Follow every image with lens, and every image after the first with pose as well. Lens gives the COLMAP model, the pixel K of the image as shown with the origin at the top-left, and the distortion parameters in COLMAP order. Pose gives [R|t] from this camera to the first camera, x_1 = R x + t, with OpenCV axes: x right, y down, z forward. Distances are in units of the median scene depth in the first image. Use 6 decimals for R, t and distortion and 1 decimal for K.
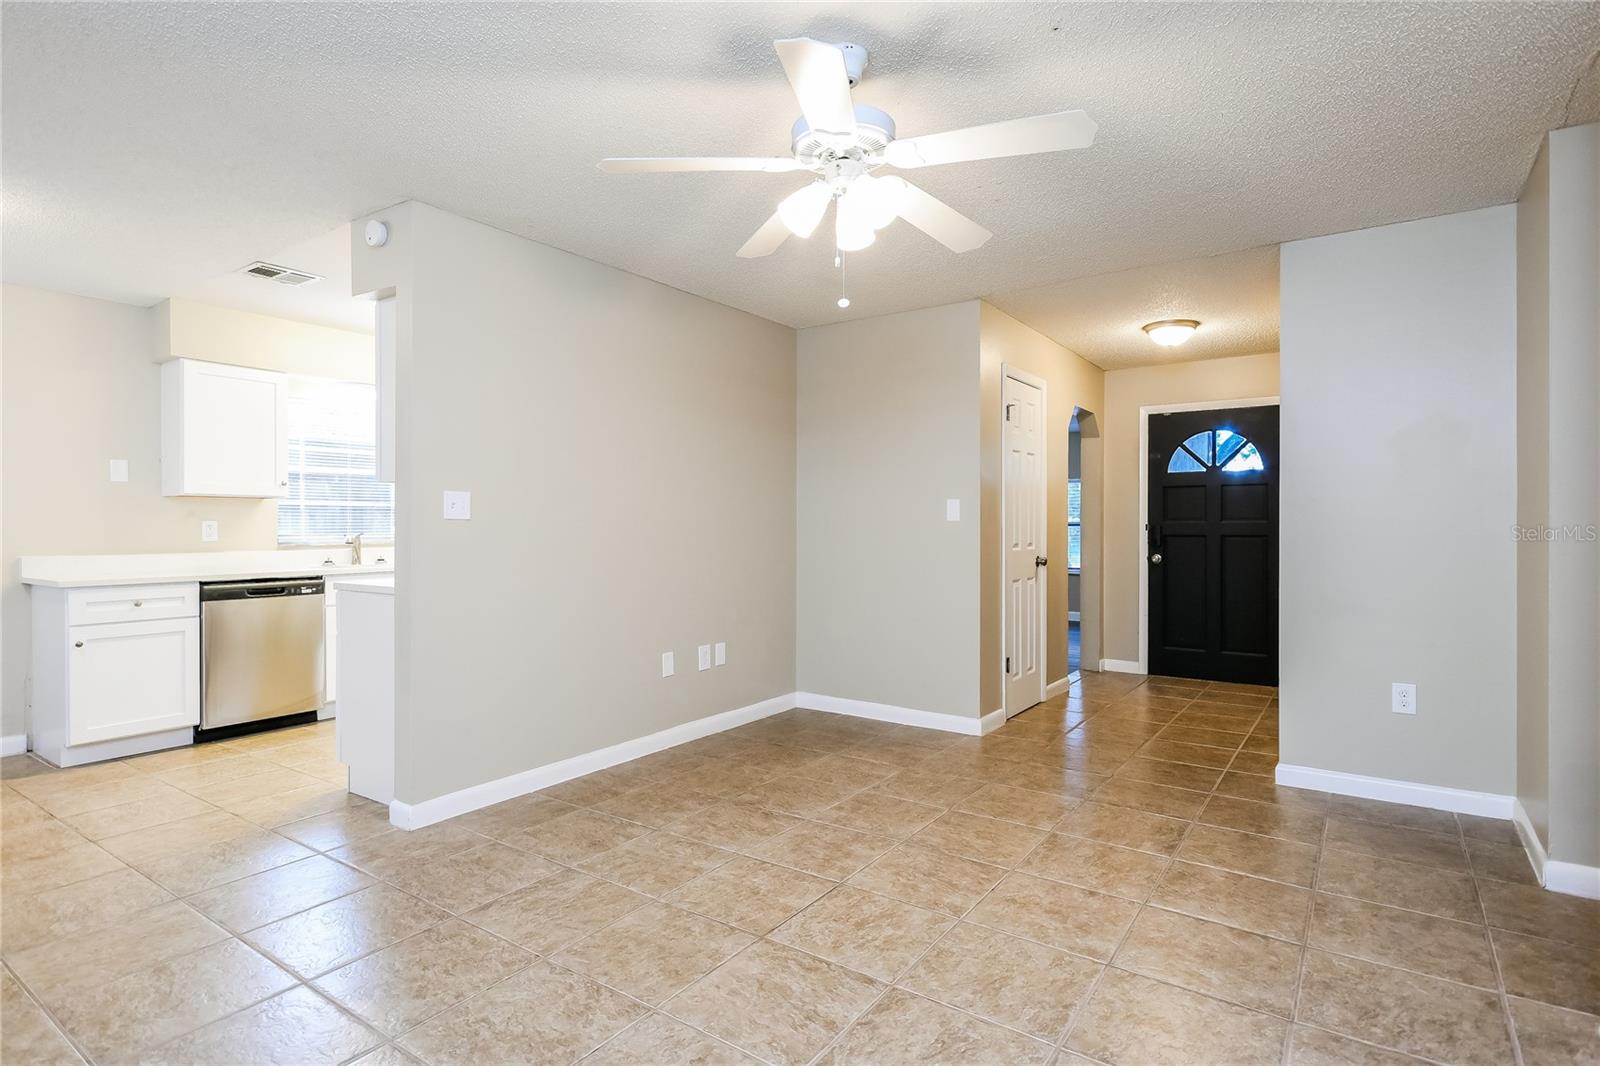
lens RADIAL K [[815.0, 0, 802.6], [0, 815.0, 525.2], [0, 0, 1]] dist [0.006620, -0.001209]
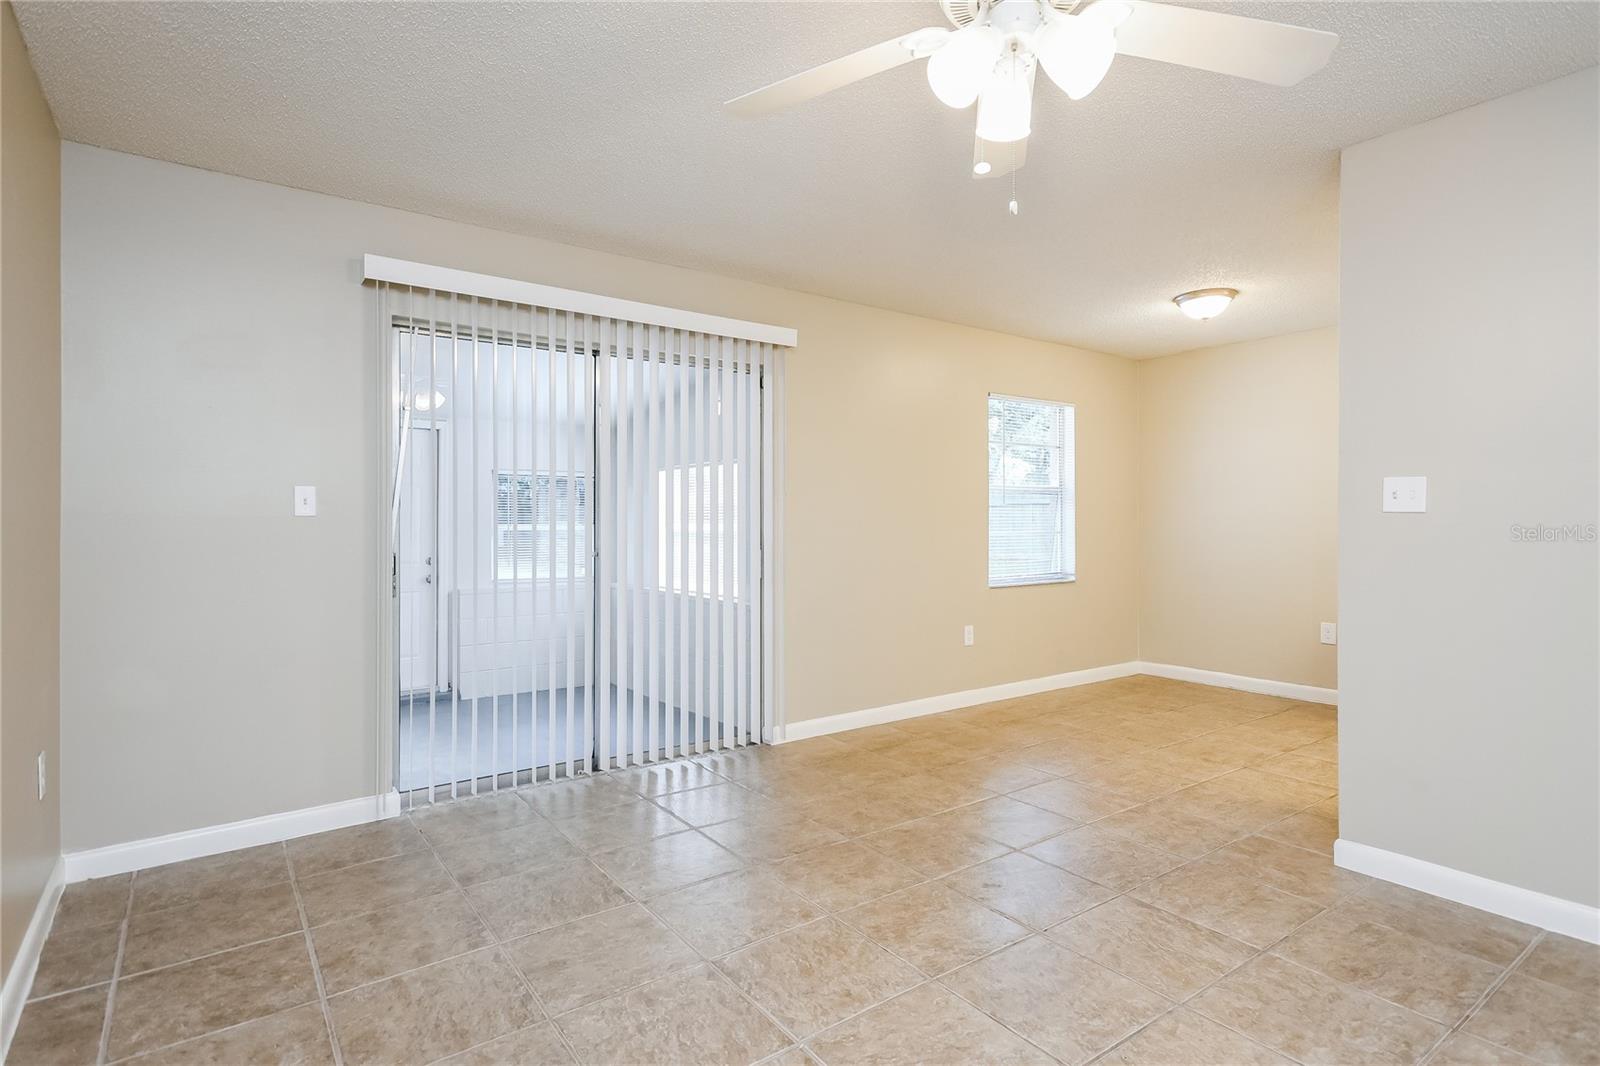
lens RADIAL K [[815.0, 0, 800.1], [0, 815.0, 527.2], [0, 0, 1]] dist [0.006620, -0.001209]
pose [[-0.324978, 0.010936, -0.945658, 0.566461], [-0.000045, 0.999933, 0.011579, -0.001961], [0.945722, 0.003805, -0.324955, 0.772023]]
